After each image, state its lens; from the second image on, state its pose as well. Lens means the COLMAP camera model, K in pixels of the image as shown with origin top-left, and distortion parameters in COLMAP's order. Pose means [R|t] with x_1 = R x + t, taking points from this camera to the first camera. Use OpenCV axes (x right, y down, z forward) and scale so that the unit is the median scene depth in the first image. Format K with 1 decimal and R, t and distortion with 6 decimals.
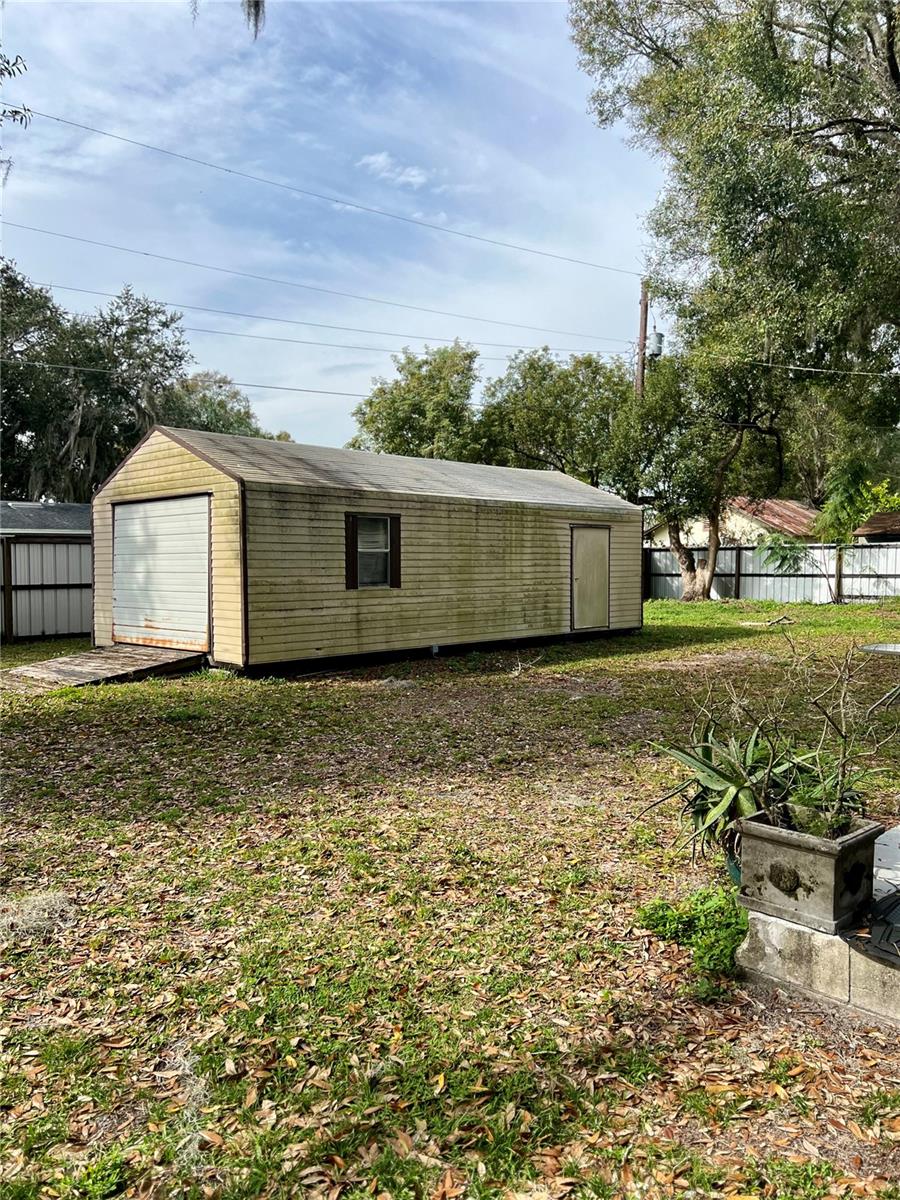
lens RADIAL K [[865.1, 0, 448.3], [0, 865.1, 602.4], [0, 0, 1]] dist [0.054414, -0.053937]
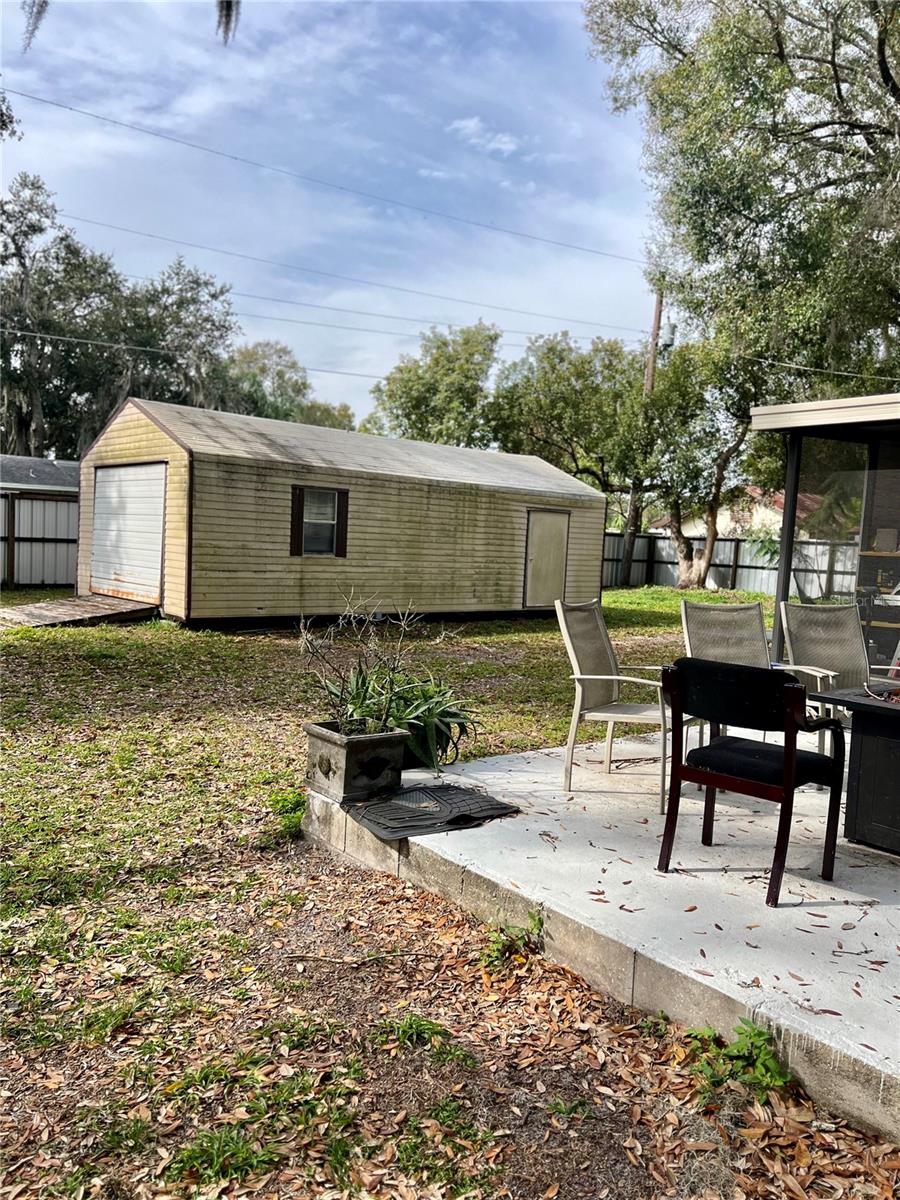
lens RADIAL K [[871.5, 0, 452.8], [0, 871.5, 598.6], [0, 0, 1]] dist [0.069872, -0.052356]
pose [[0.995879, 0.057241, -0.070345, 0.138484], [-0.055785, 0.998189, 0.022499, 0.002196], [0.071506, -0.018483, 0.997269, -0.074557]]
